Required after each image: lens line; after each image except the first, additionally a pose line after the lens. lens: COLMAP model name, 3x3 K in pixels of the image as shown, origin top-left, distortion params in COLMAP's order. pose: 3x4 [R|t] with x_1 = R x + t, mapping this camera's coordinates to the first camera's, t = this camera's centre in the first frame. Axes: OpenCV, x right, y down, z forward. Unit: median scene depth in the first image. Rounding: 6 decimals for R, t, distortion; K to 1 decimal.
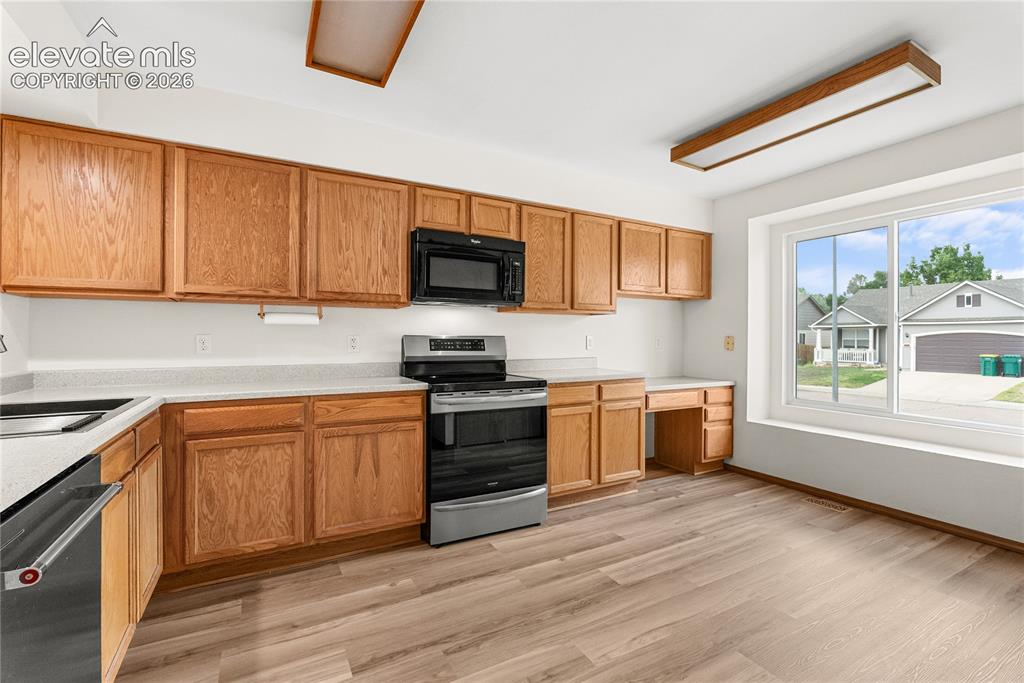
lens RADIAL K [[457.0, 0, 512.5], [0, 457.0, 340.5], [0, 0, 1]] dist [-0.013944, -0.000106]
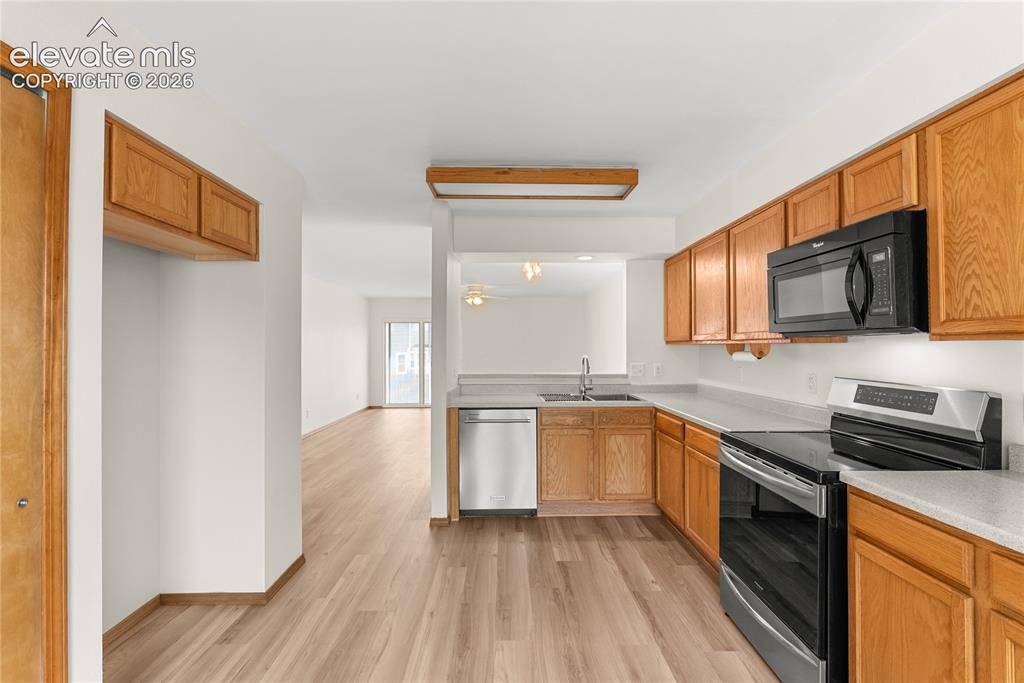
lens RADIAL K [[457.0, 0, 512.0], [0, 457.0, 342.4], [0, 0, 1]] dist [-0.013944, -0.000106]
pose [[-0.470931, -0.007649, -0.882137, 0.944435], [0.000278, 0.999961, -0.008819, -0.086201], [0.882170, -0.004398, -0.470910, 1.189875]]
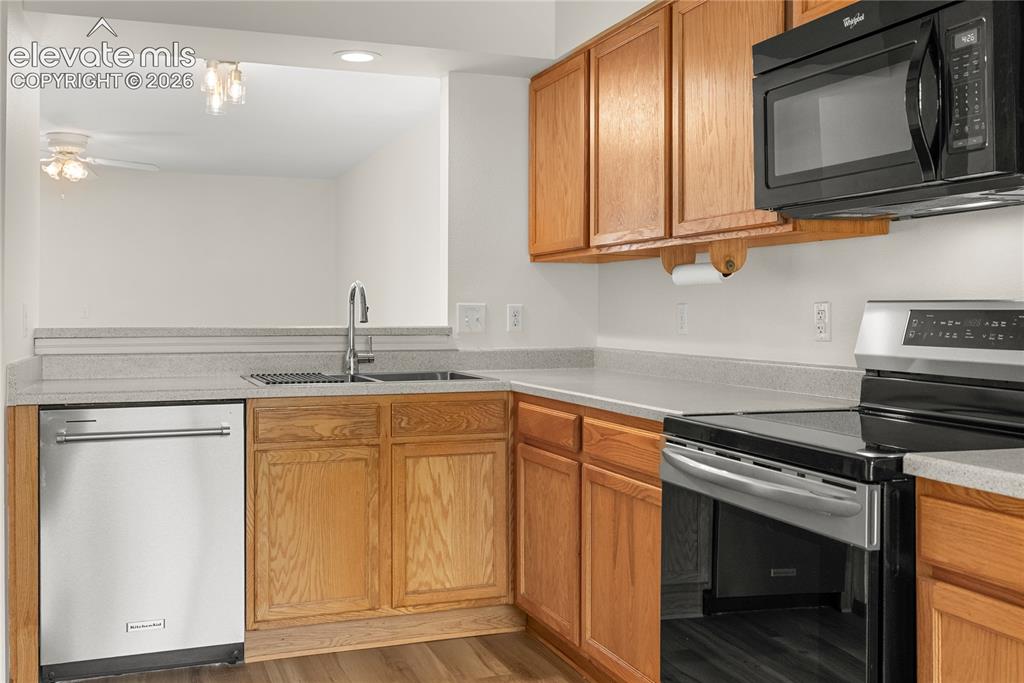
lens RADIAL K [[1034.0, 0, 520.4], [0, 1034.0, 311.1], [0, 0, 1]] dist [-0.007320, 0.000000]
pose [[-0.145596, -0.000686, -0.989344, 0.920521], [-0.002509, 0.999997, -0.000324, -0.002128], [0.989341, 0.002435, -0.145597, 1.128172]]
